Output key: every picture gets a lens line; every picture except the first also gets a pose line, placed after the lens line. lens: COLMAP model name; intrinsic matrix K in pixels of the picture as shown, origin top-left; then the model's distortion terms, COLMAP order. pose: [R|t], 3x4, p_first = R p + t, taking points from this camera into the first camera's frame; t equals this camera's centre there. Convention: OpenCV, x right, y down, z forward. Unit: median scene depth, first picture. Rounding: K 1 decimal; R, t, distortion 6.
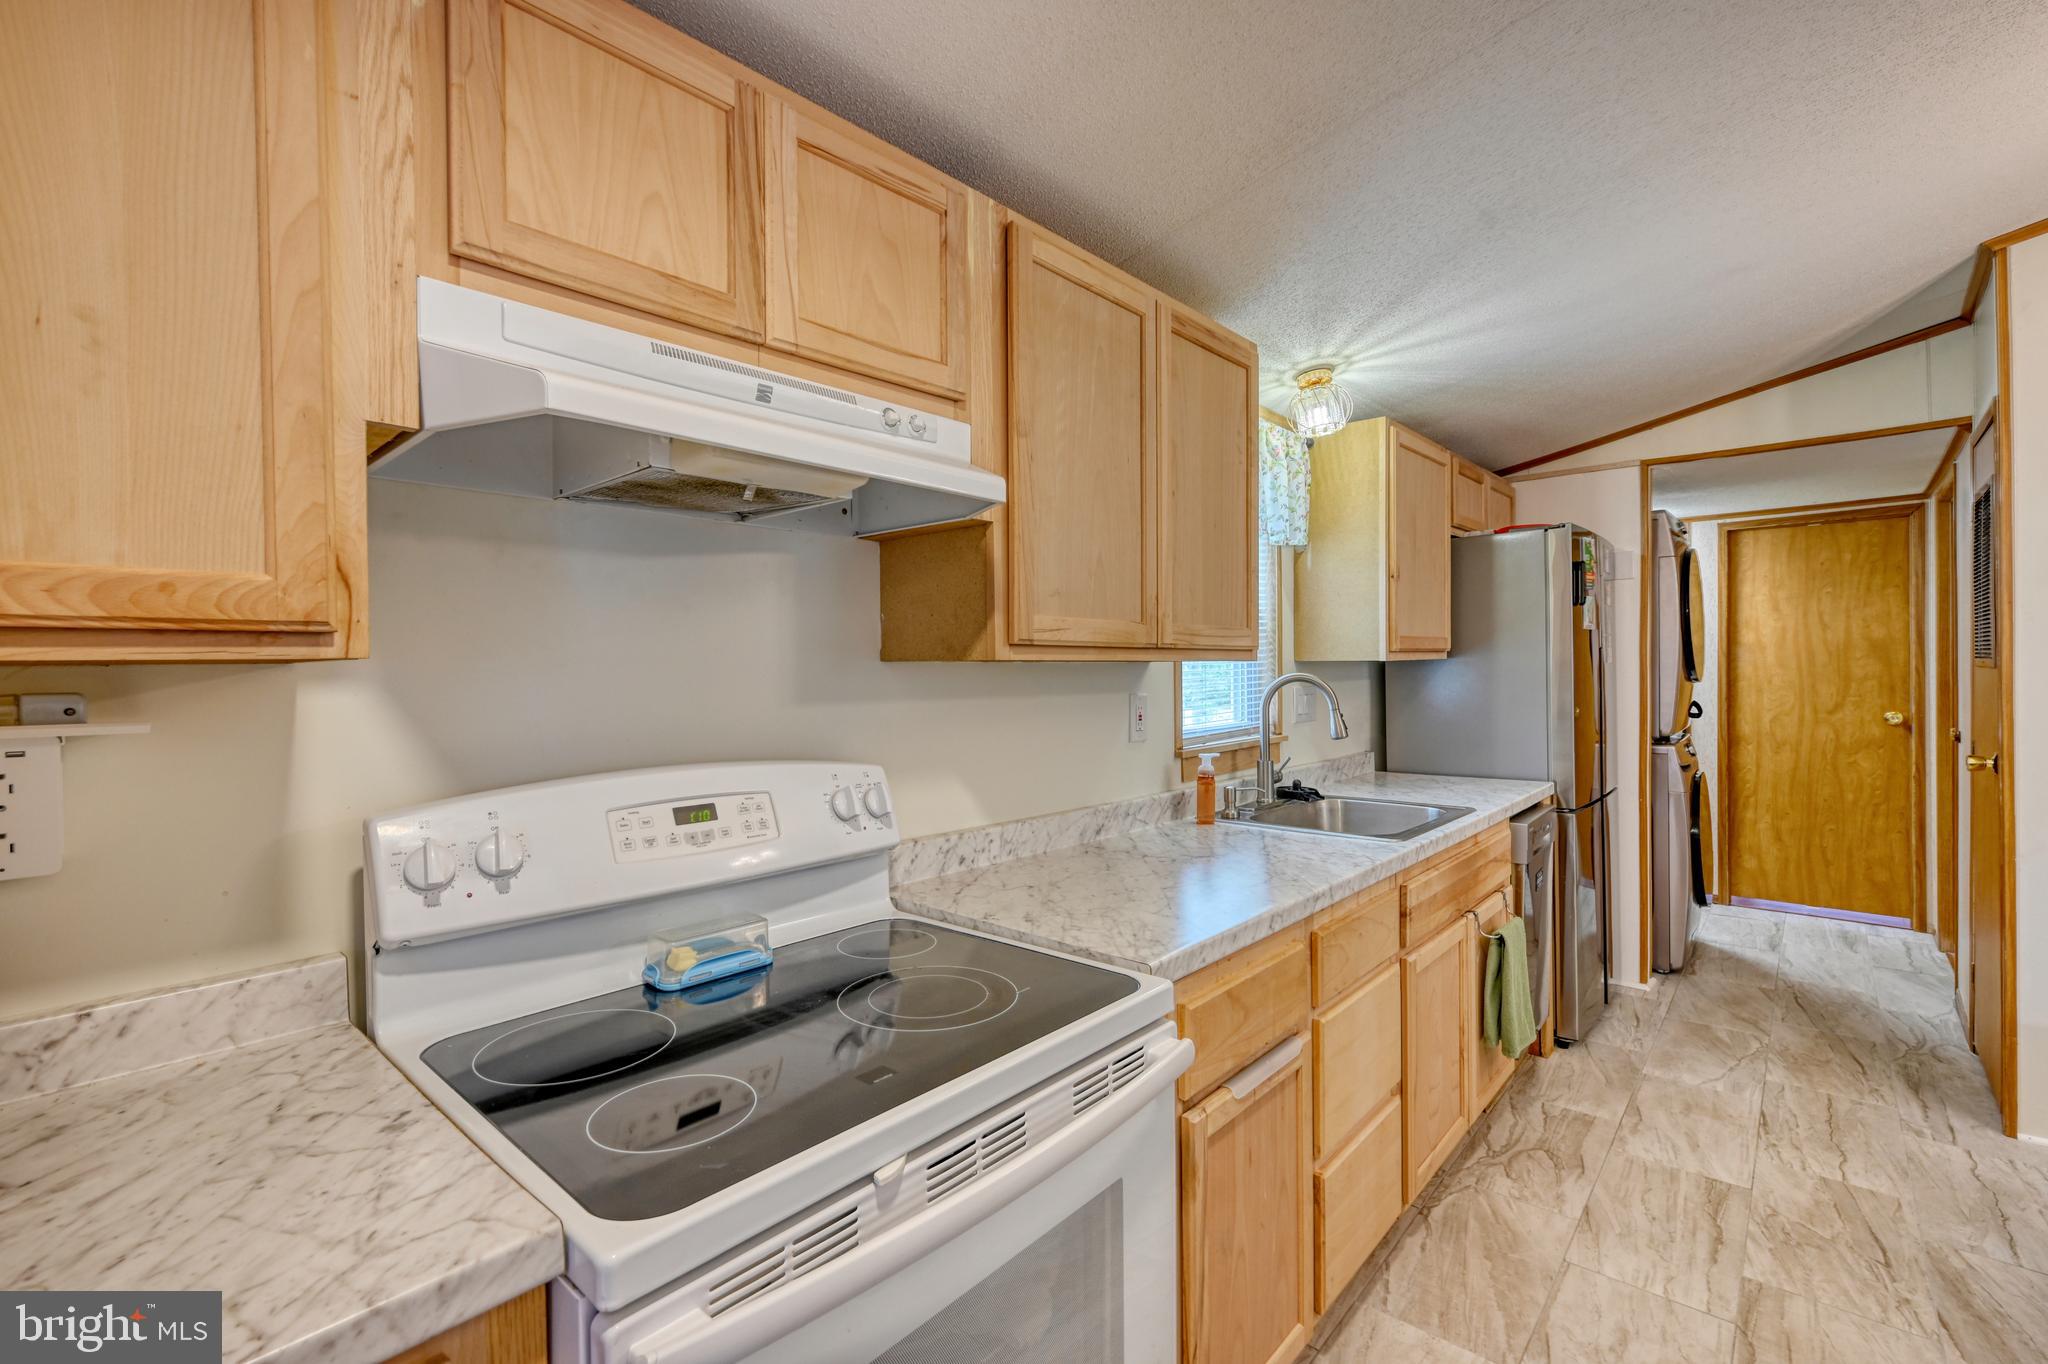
lens RADIAL K [[906.4, 0, 1024.0], [0, 906.4, 682.0], [0, 0, 1]] dist [0.003111, 0.000105]
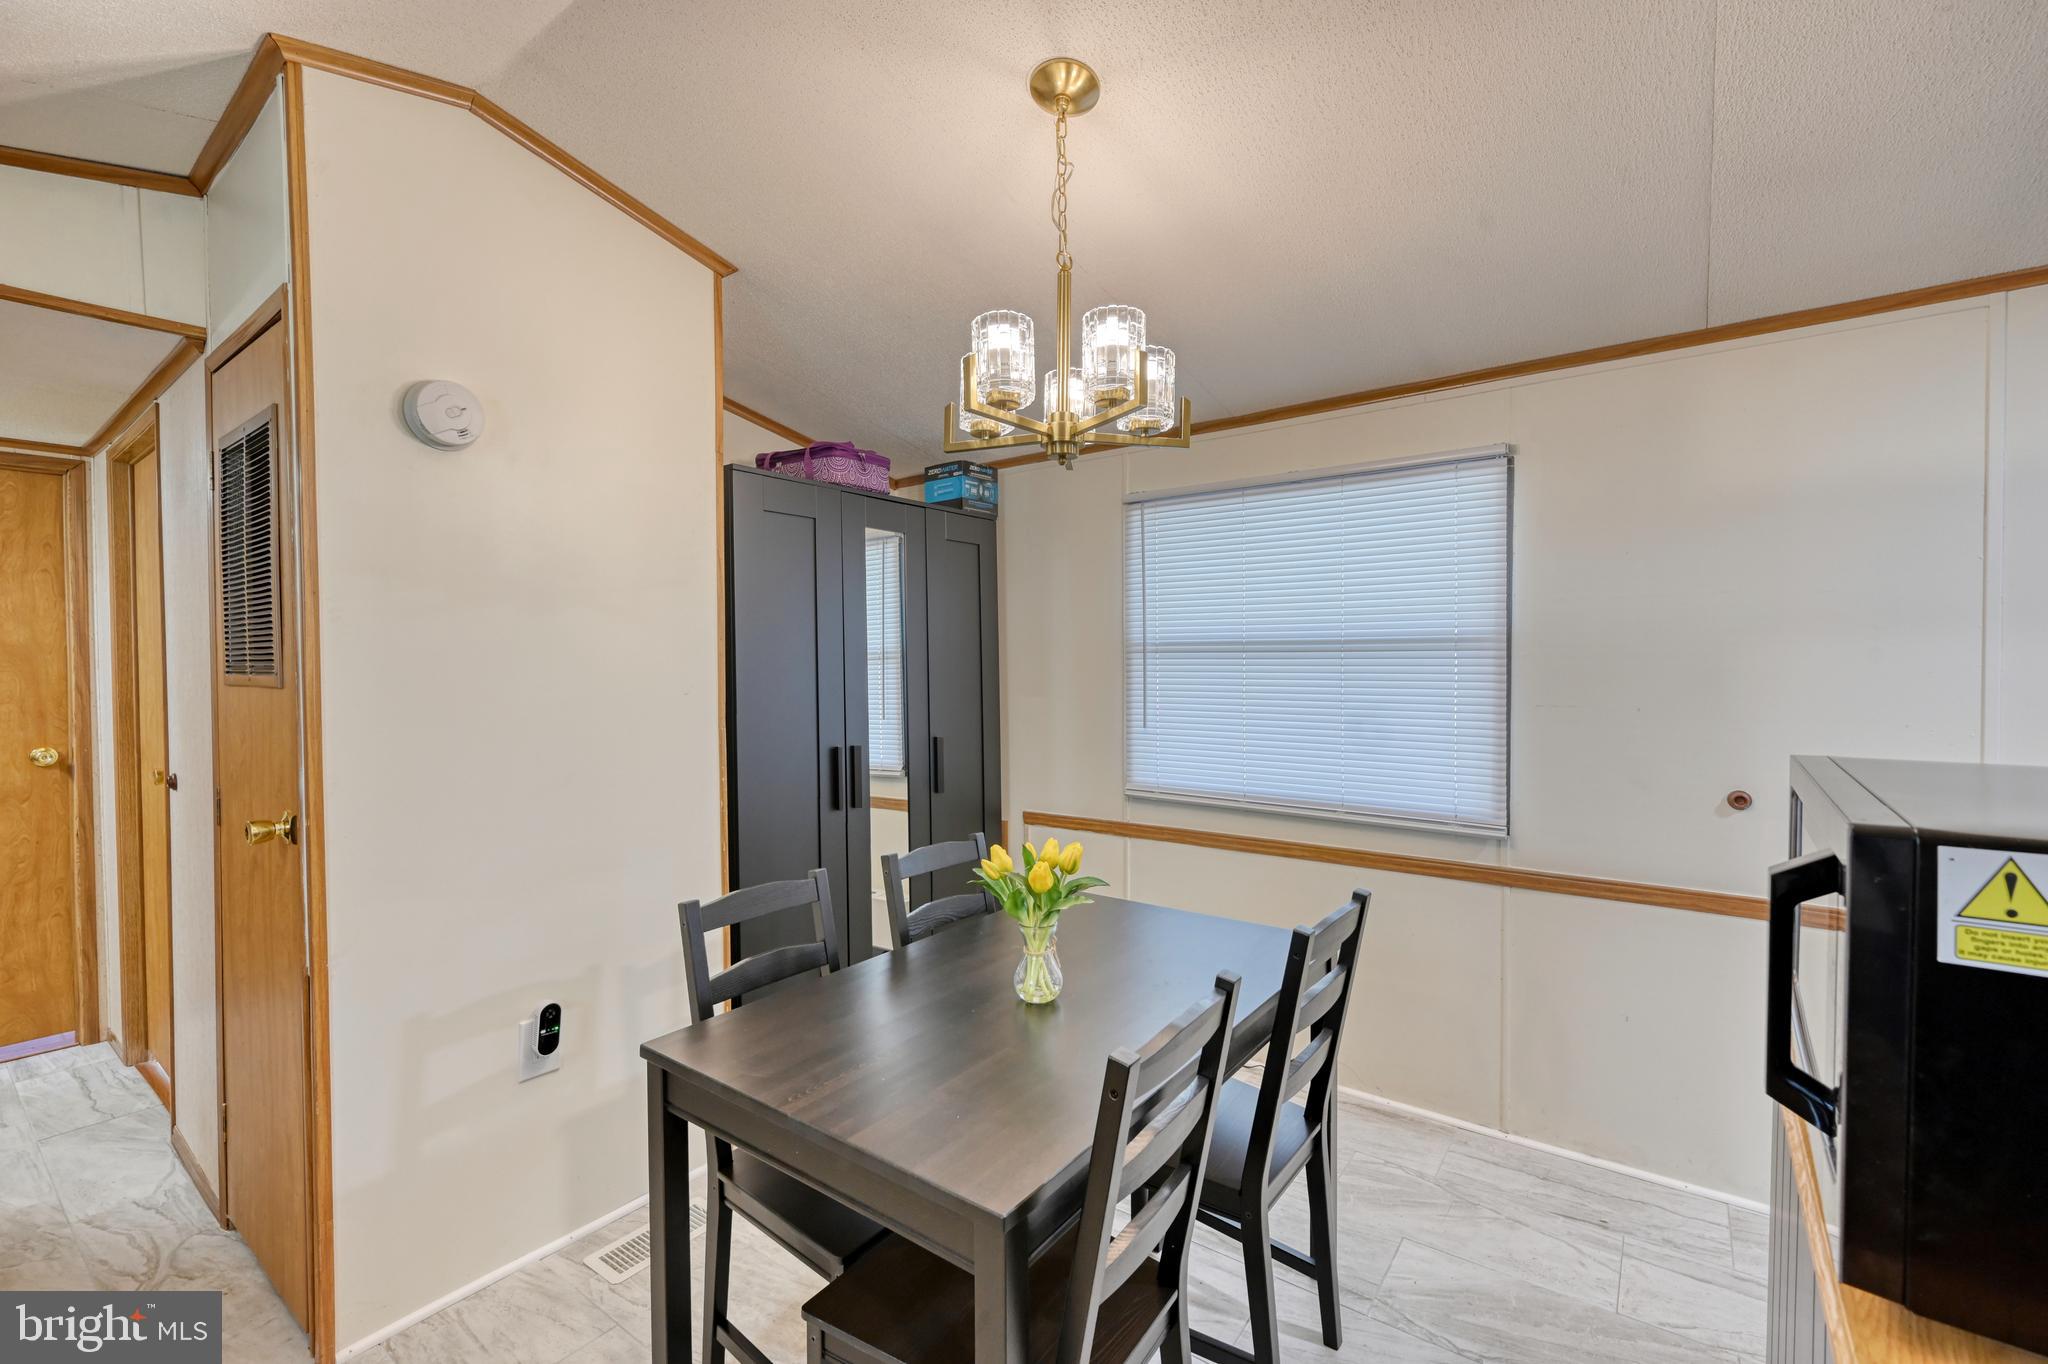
lens RADIAL K [[865.1, 0, 1024.0], [0, 865.1, 682.0], [0, 0, 1]] dist [0.000710, 0.000427]
pose [[-0.085301, -0.004309, 0.996346, 0.261993], [0.018499, 0.999811, 0.005907, -0.009946], [-0.996184, 0.018935, -0.085205, 0.353741]]
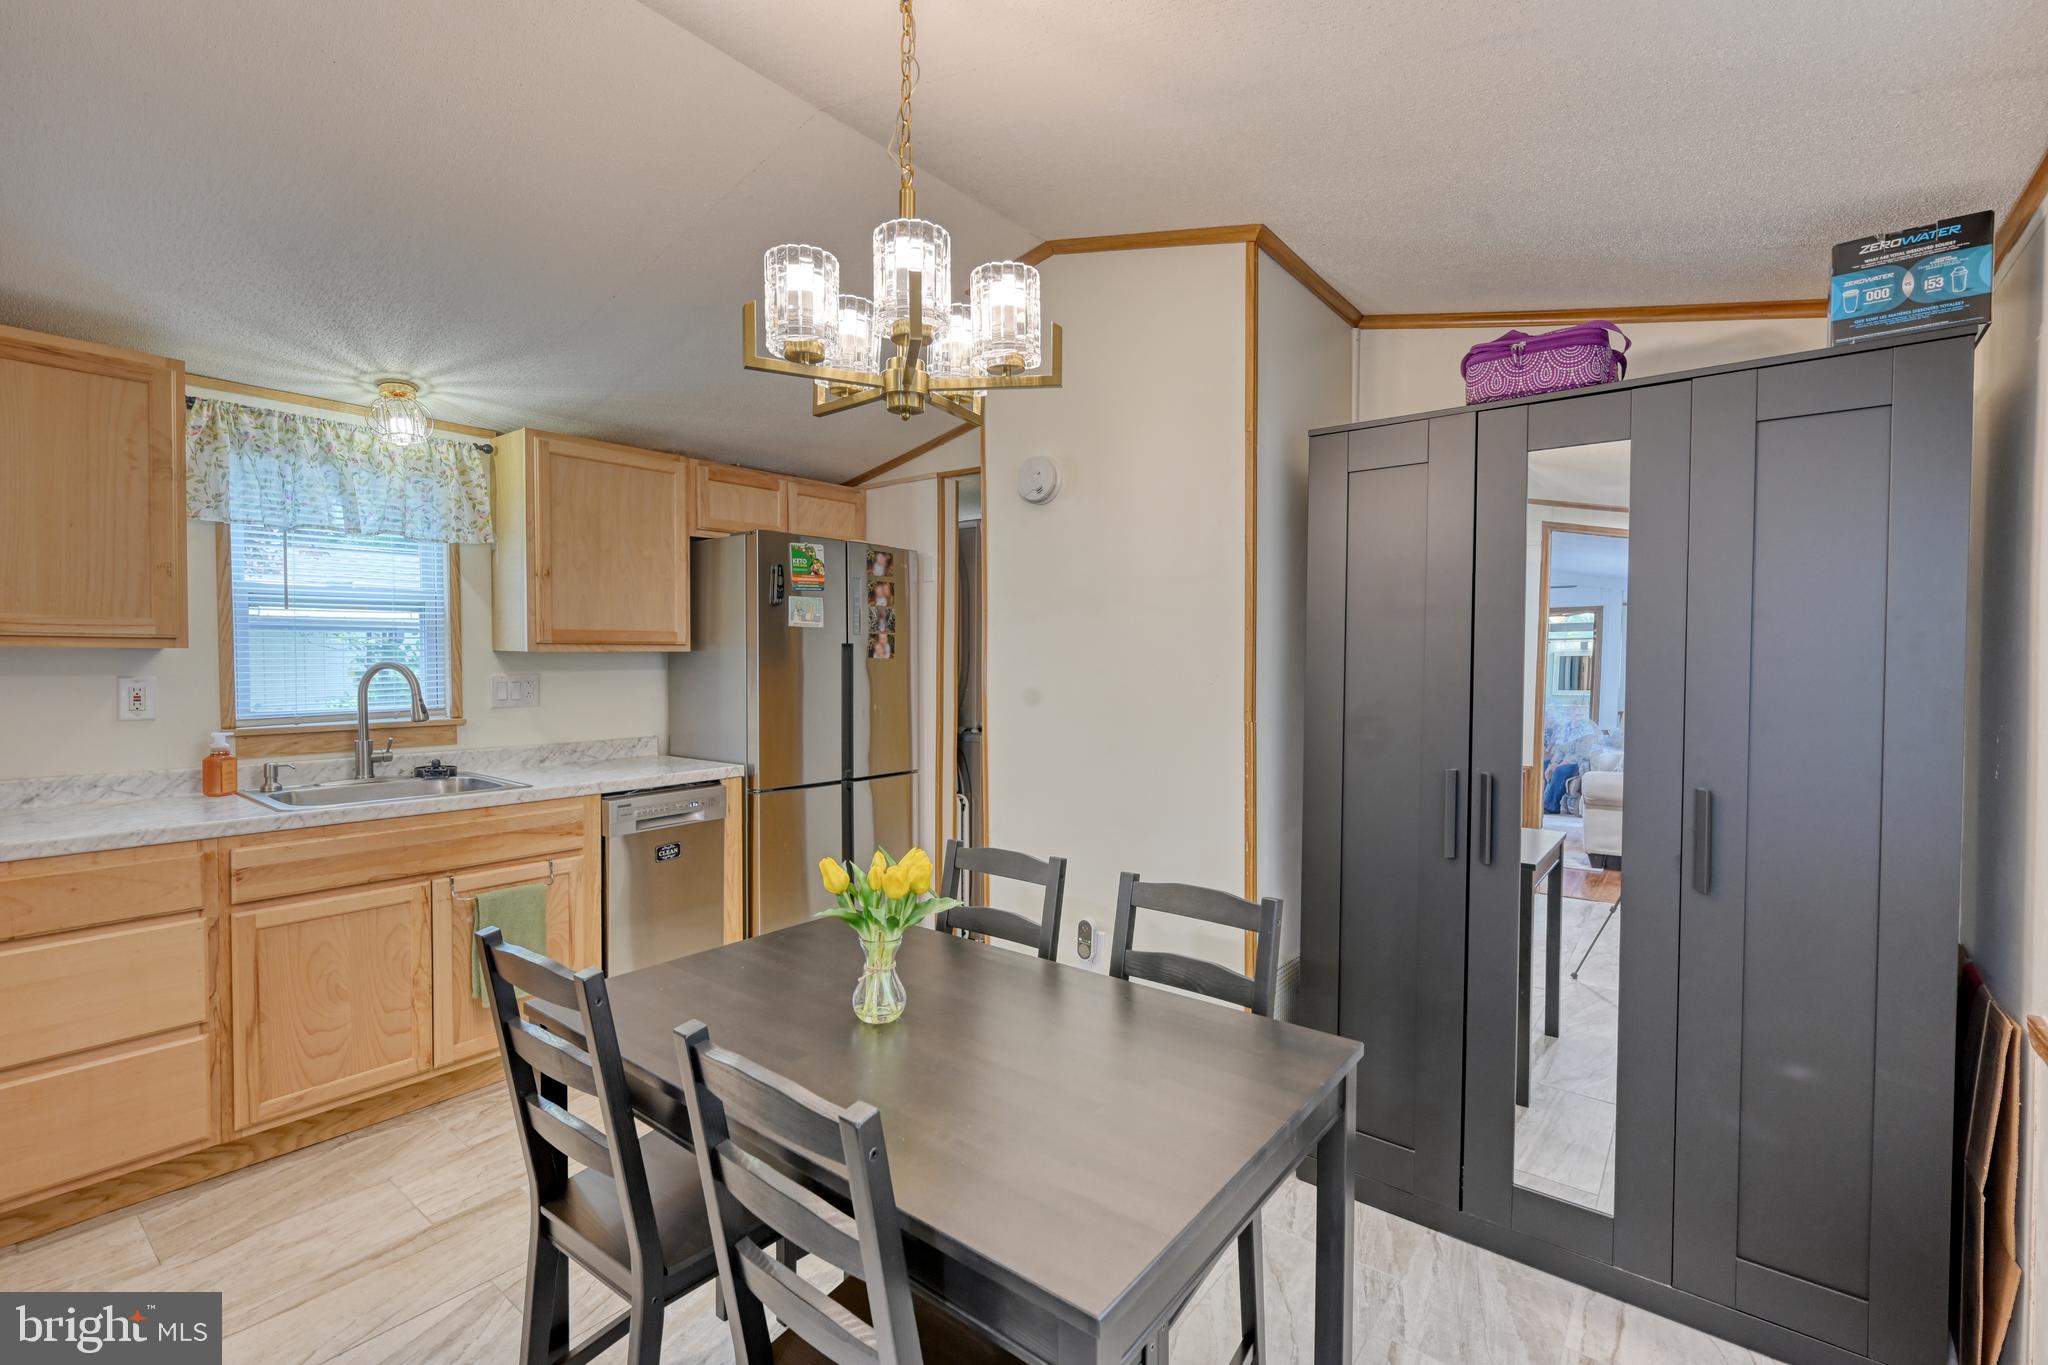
lens RADIAL K [[906.4, 0, 1024.0], [0, 906.4, 682.5], [0, 0, 1]] dist [0.003111, 0.000105]
pose [[0.998594, 0.016083, 0.050518, 0.719167], [-0.016622, 0.999809, 0.010271, -0.005398], [-0.050343, -0.011096, 0.998670, -0.092972]]
